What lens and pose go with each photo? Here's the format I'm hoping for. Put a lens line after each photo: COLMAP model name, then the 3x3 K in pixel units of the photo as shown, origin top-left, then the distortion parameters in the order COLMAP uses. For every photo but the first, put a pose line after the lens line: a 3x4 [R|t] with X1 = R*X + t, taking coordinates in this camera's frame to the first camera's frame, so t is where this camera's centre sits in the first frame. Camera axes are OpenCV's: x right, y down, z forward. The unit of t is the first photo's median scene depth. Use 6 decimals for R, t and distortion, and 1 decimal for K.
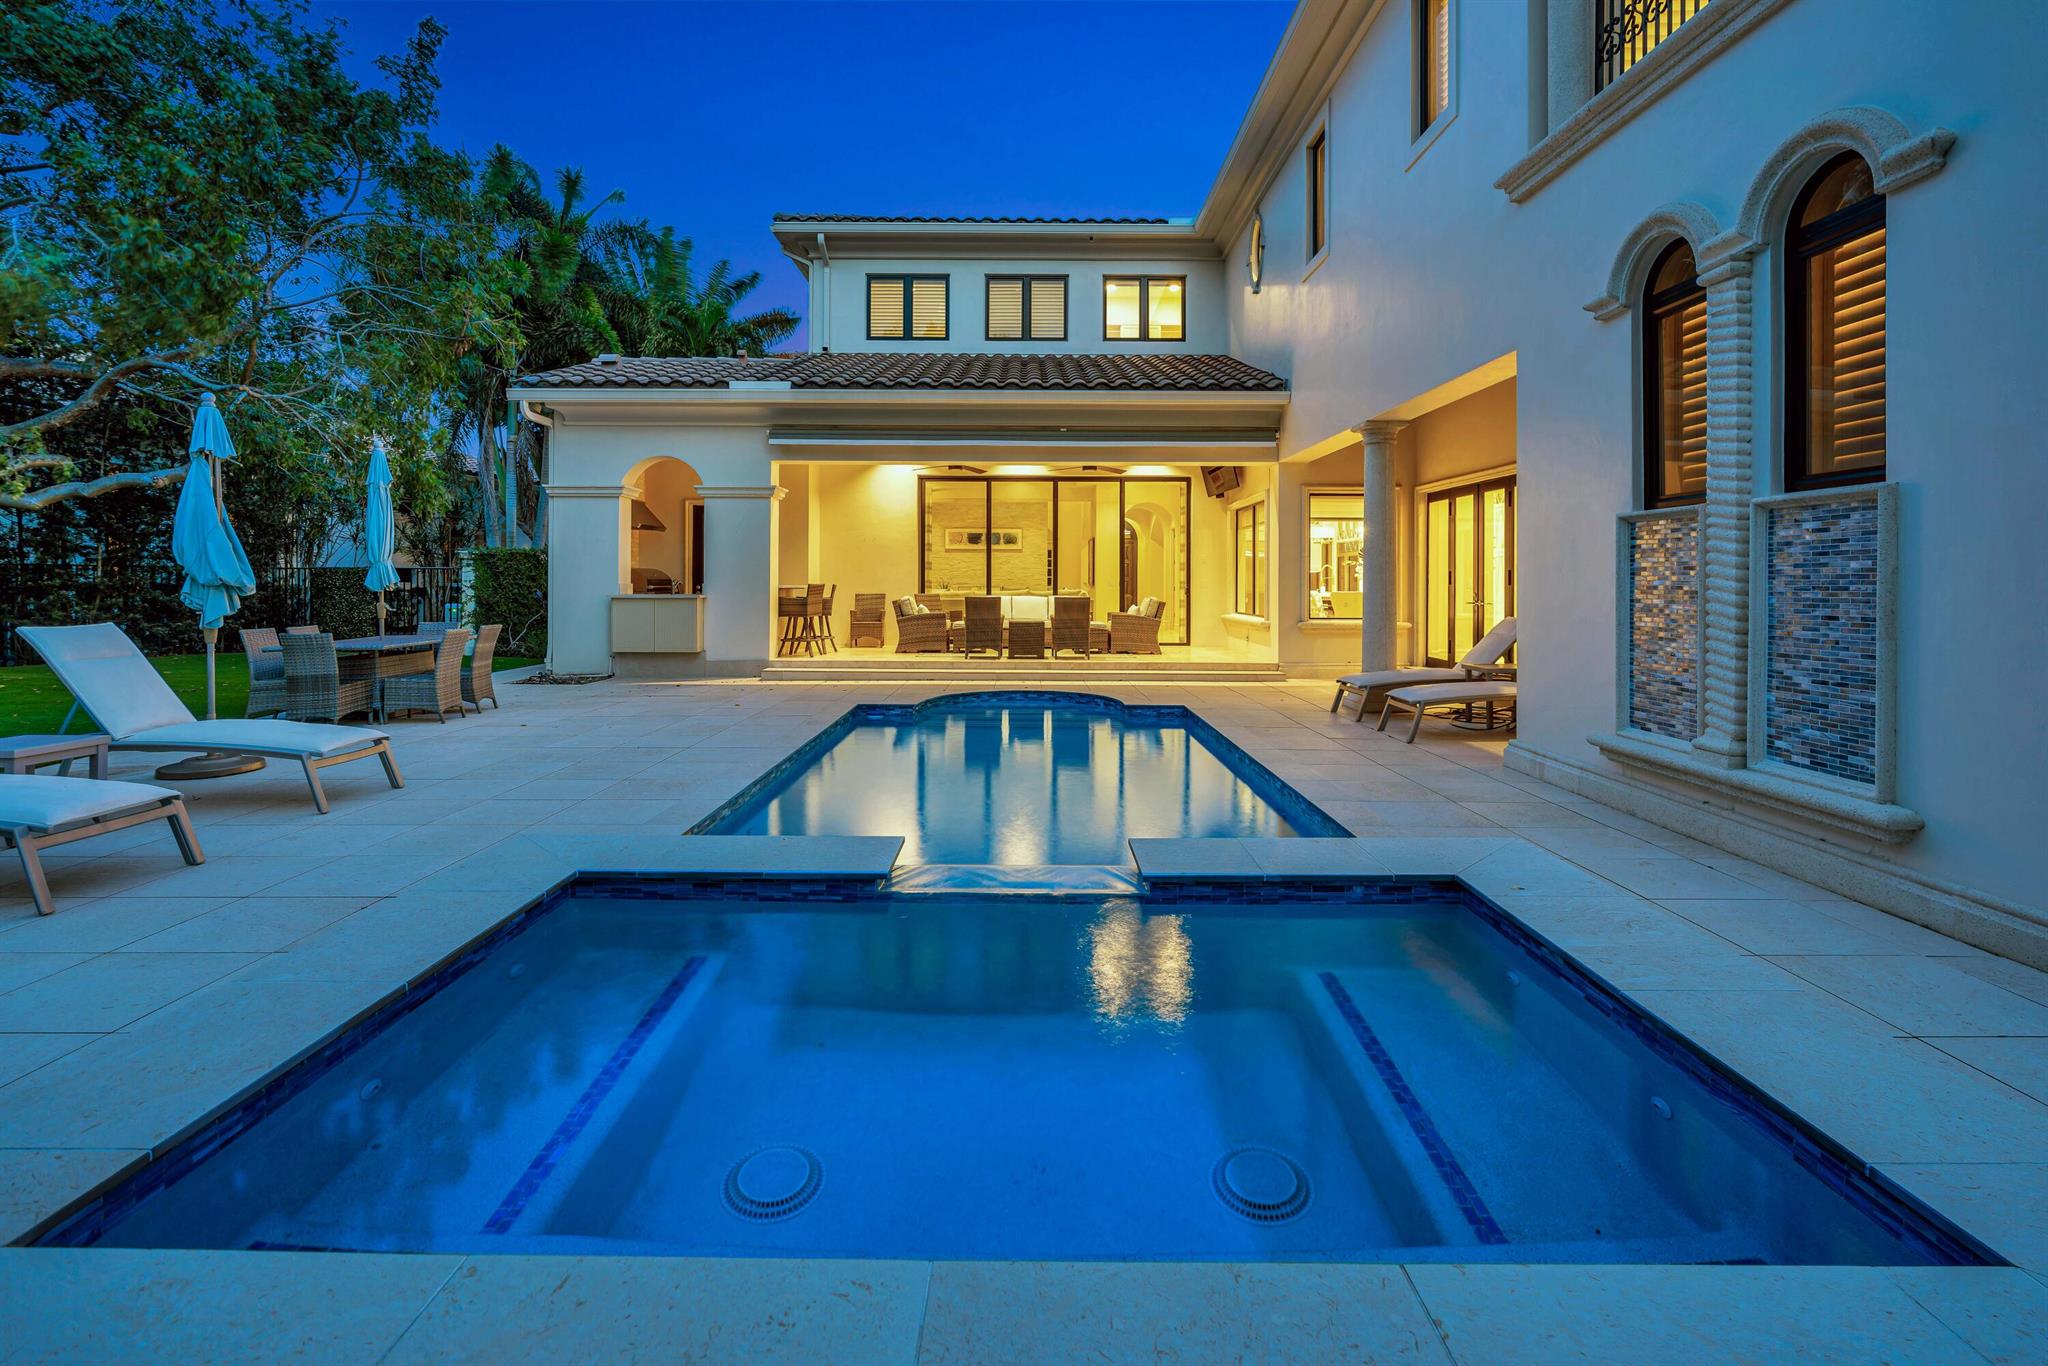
lens RADIAL K [[956.1, 0, 1022.1], [0, 956.1, 586.9], [0, 0, 1]] dist [-0.020280, -0.000040]
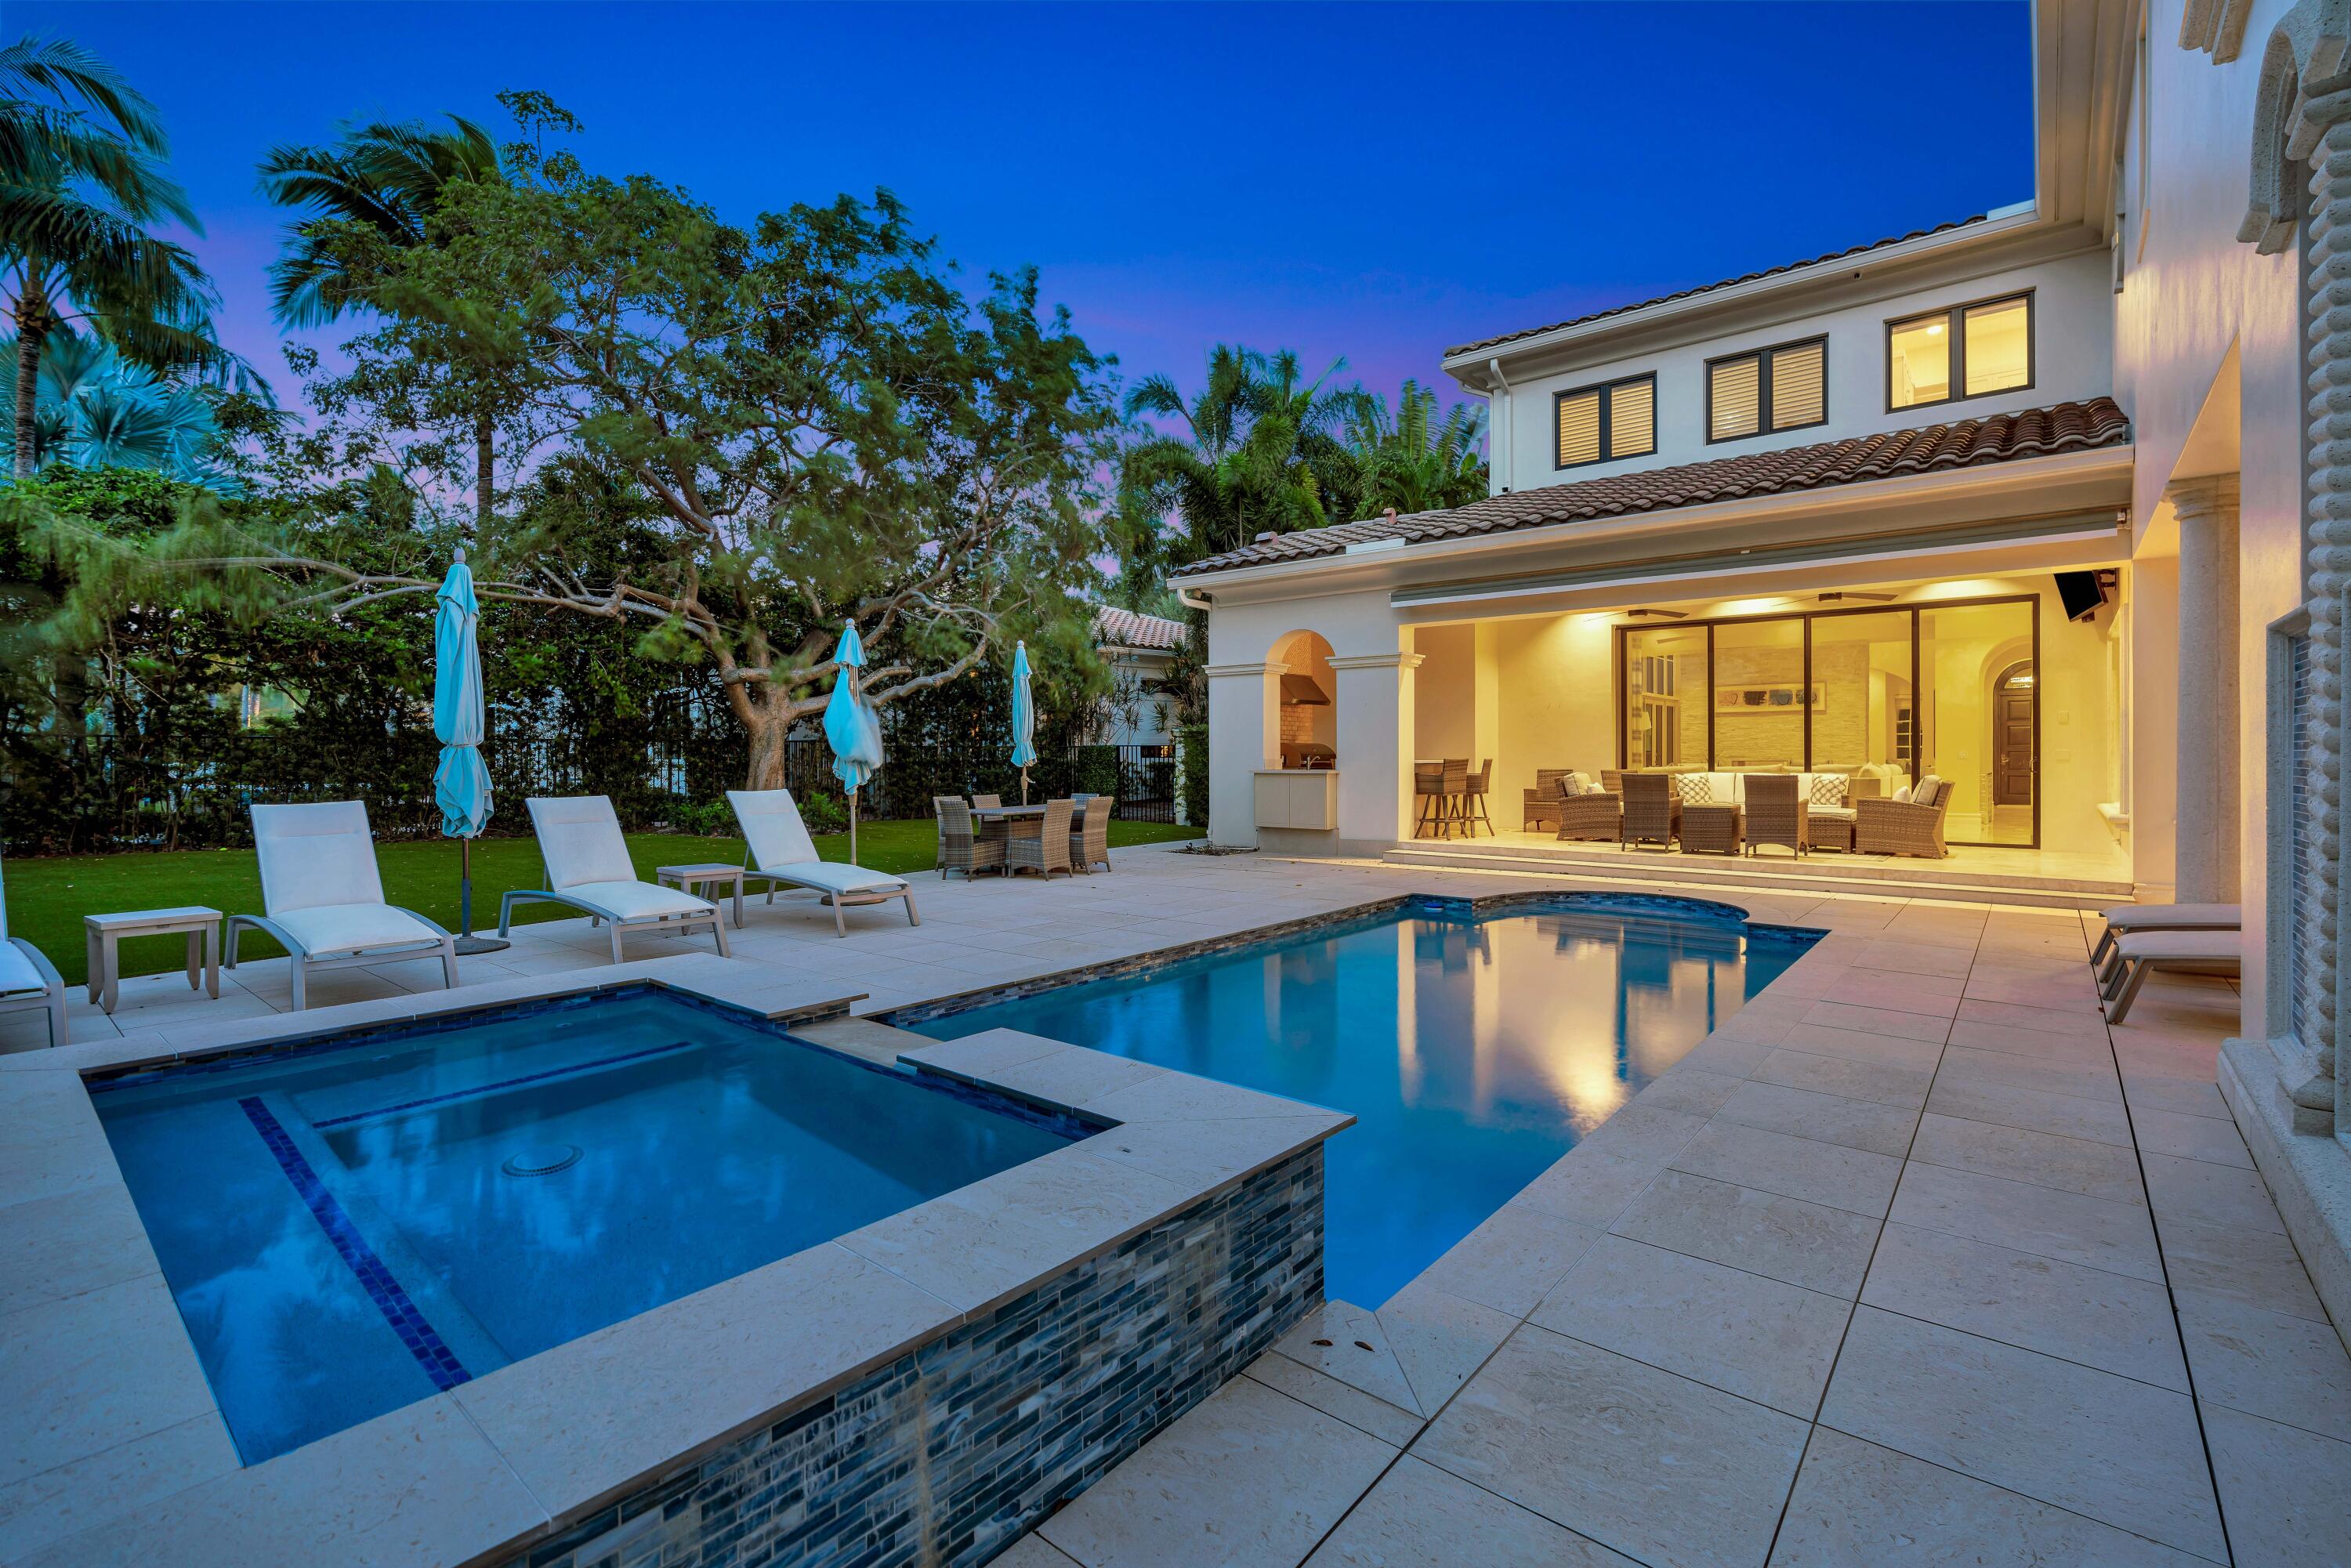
lens RADIAL K [[1063.1, 0, 1173.4], [0, 1063.1, 752.4], [0, 0, 1]] dist [-0.001499, 0.000094]
pose [[0.771555, -0.006941, -0.636124, 0.205515], [0.001568, 0.999958, -0.009009, -0.000126], [0.636160, 0.005954, 0.771534, 0.064825]]
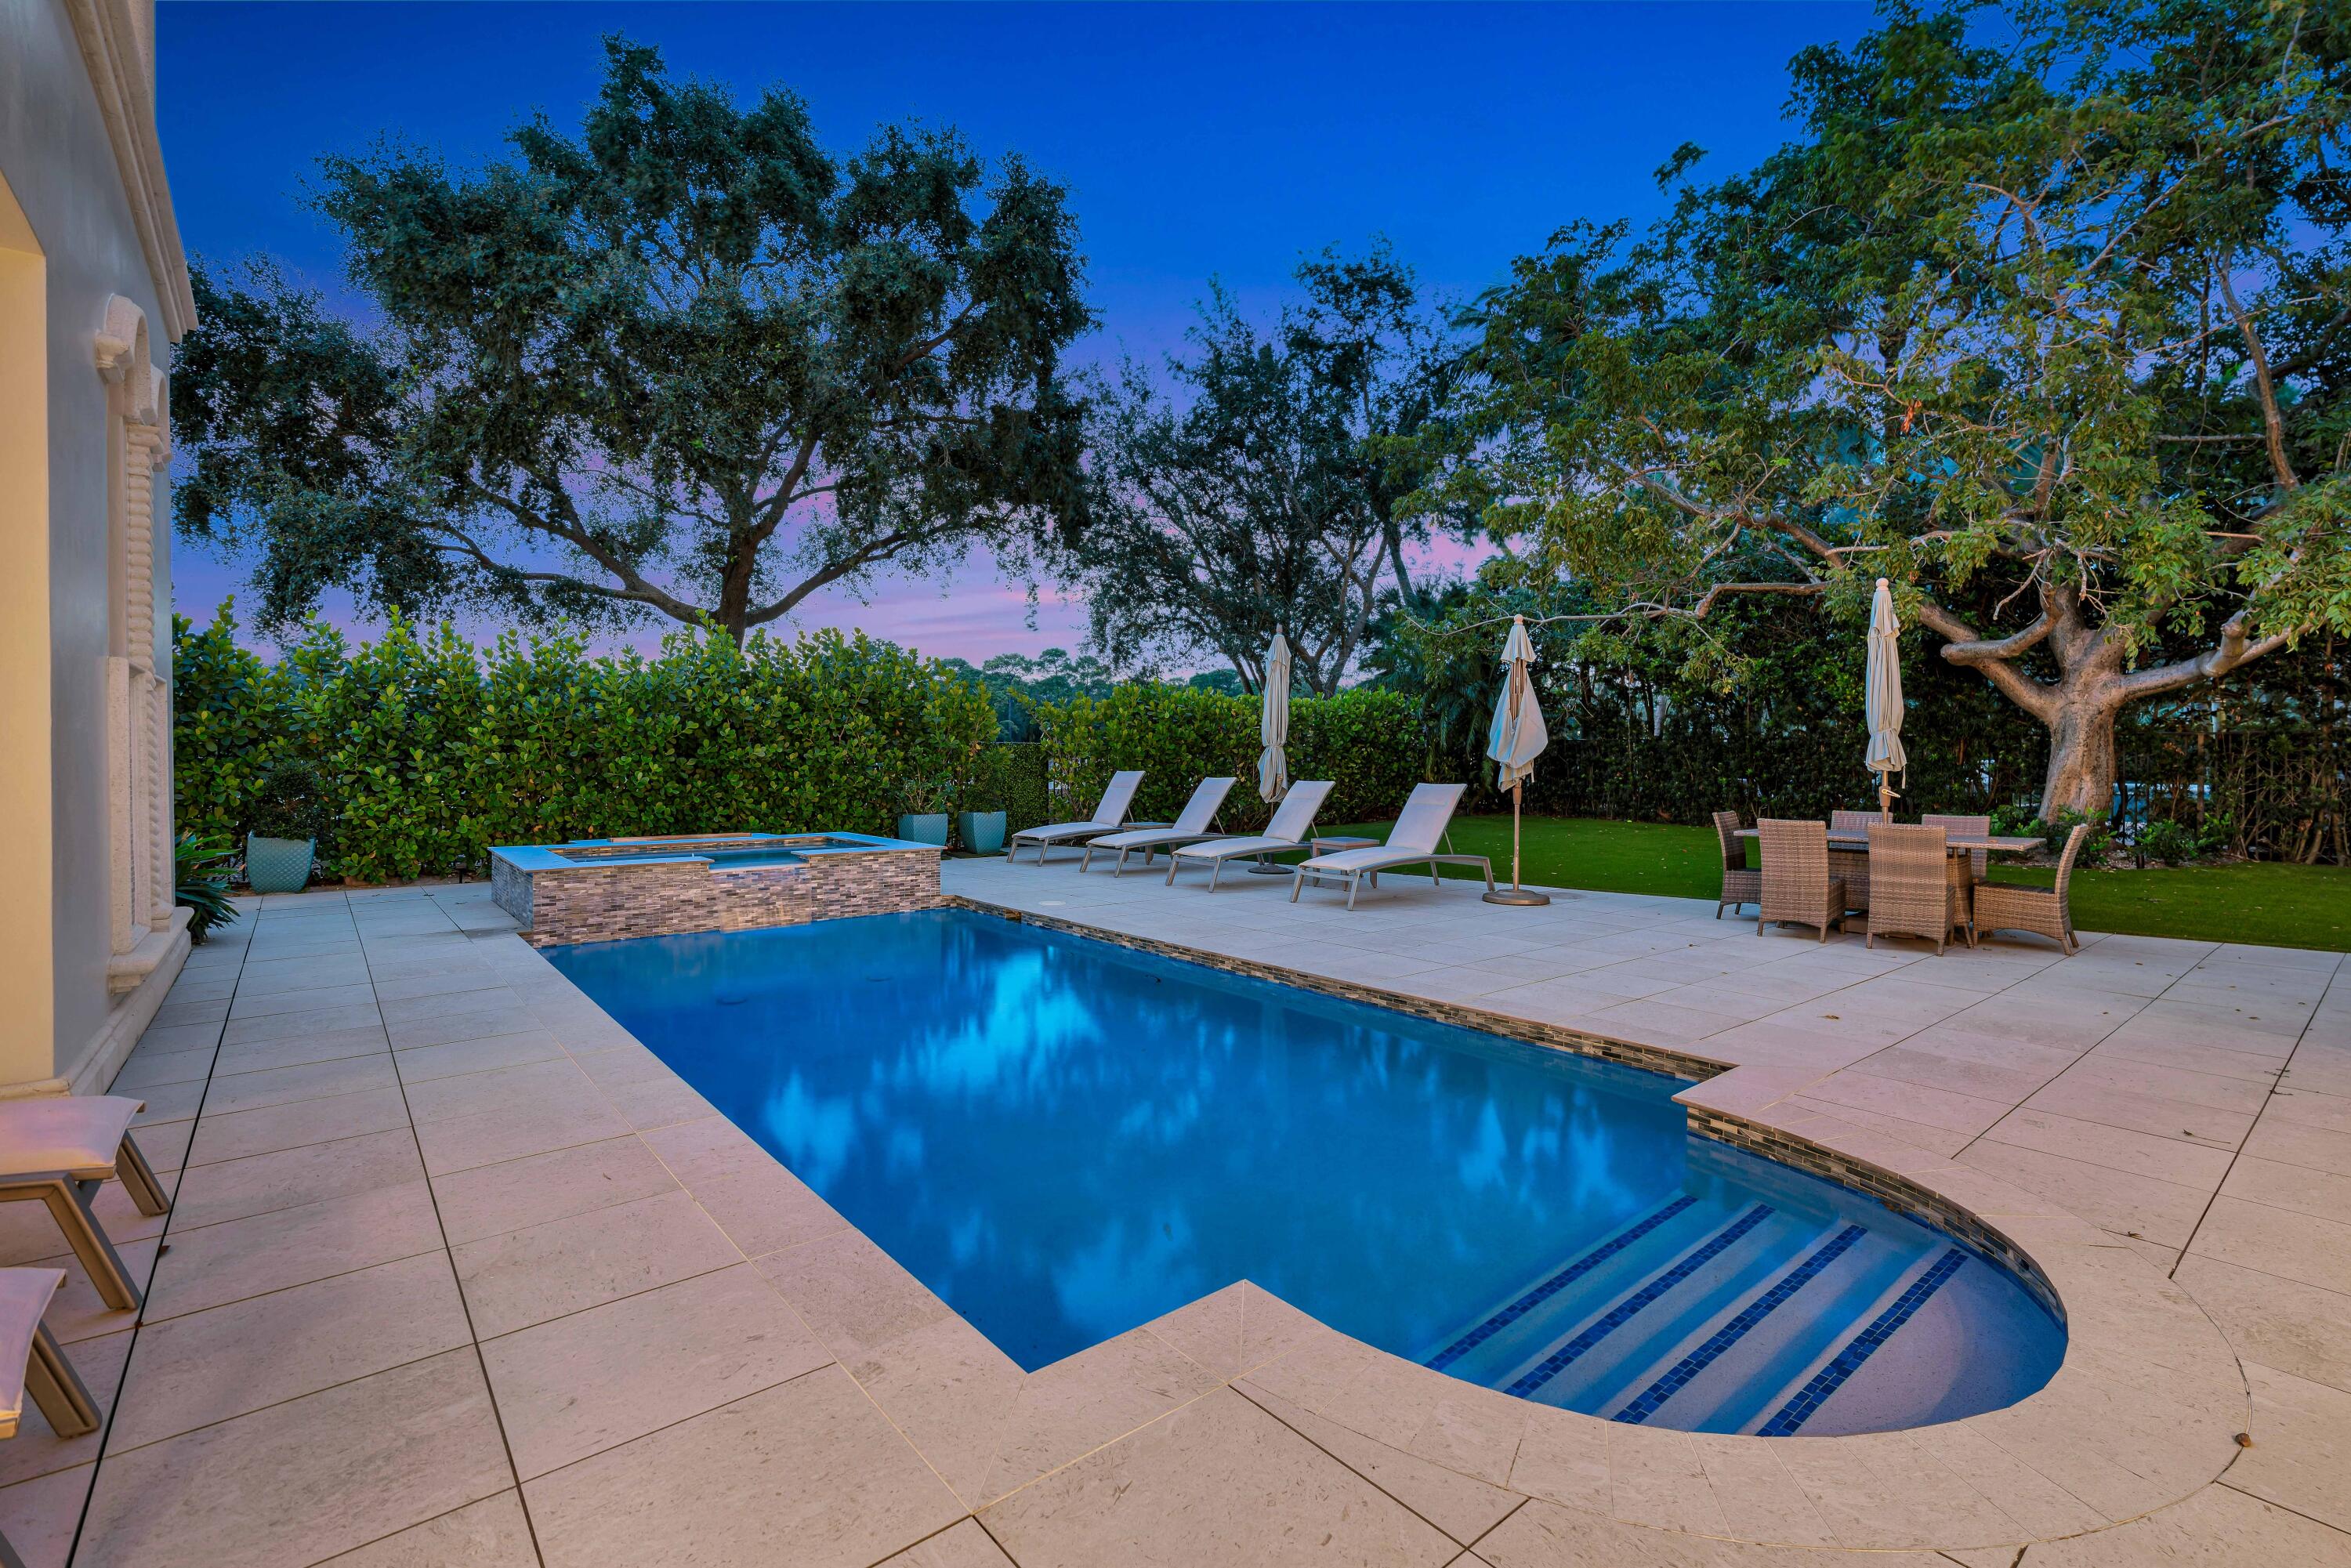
lens RADIAL K [[1063.1, 0, 1173.4], [0, 1063.1, 752.4], [0, 0, 1]] dist [-0.001499, 0.000094]
pose [[-0.766532, 0.001449, -0.642204, 0.212719], [-0.007224, 0.999915, 0.010880, -0.010702], [0.642165, 0.012979, -0.766456, 0.859677]]
